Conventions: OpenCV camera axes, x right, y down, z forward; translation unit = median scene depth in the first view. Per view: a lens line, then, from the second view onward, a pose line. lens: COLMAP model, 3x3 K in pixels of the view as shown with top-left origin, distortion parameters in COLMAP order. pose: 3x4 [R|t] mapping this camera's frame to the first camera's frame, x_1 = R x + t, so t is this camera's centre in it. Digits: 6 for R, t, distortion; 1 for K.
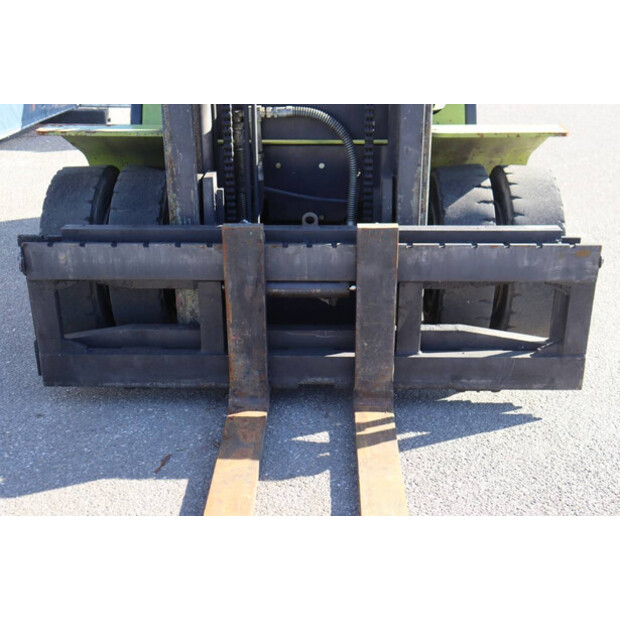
lens RADIAL K [[791.5, 0, 314.2], [0, 791.5, 291.0], [0, 0, 1]] dist [0.065977, 0.000000]
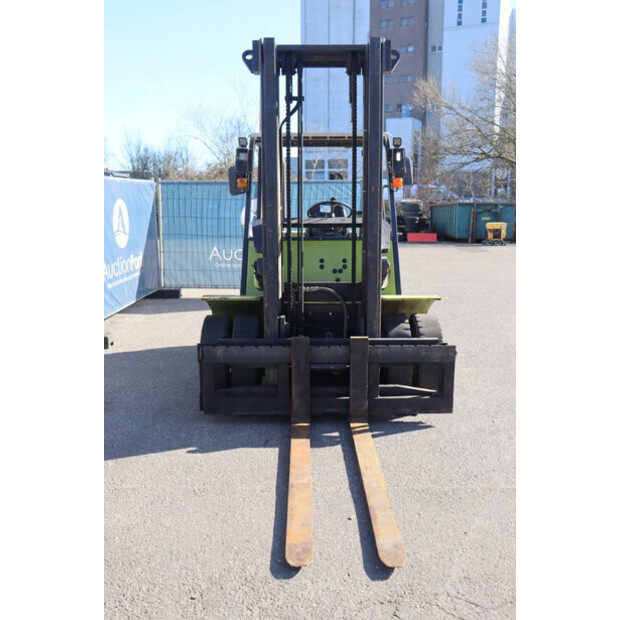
lens RADIAL K [[604.3, 0, 309.8], [0, 604.3, 306.7], [0, 0, 1]] dist [-0.024227, 0.000000]
pose [[0.999538, -0.002234, 0.030319, -0.108026], [0.008109, 0.980760, -0.195048, 0.159937], [-0.029300, 0.195204, 0.980325, -0.678091]]
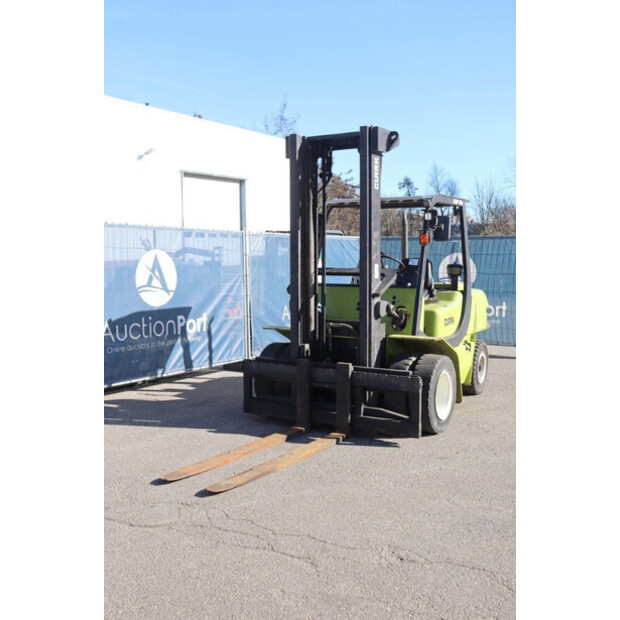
lens RADIAL K [[681.0, 0, 312.2], [0, 681.0, 309.8], [0, 0, 1]] dist [0.032561, 0.000000]
pose [[0.865340, 0.044111, -0.499241, 1.113150], [-0.185693, 0.953444, -0.237620, 0.313673], [0.465516, 0.298327, 0.833244, -1.063571]]
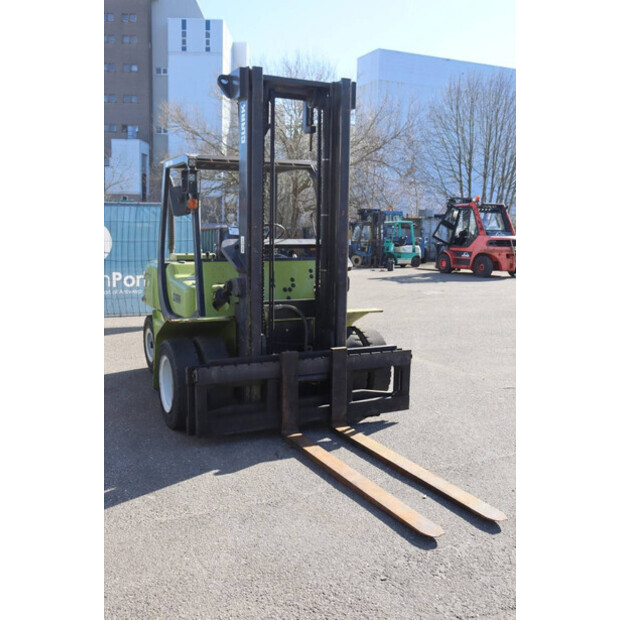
lens RADIAL K [[622.8, 0, 312.0], [0, 622.8, 311.2], [0, 0, 1]] dist [-0.014752, 0.000000]
pose [[0.886101, -0.043665, 0.461430, -0.839637], [0.149901, 0.969046, -0.196161, 0.166497], [-0.438582, 0.242988, 0.865219, -0.644871]]
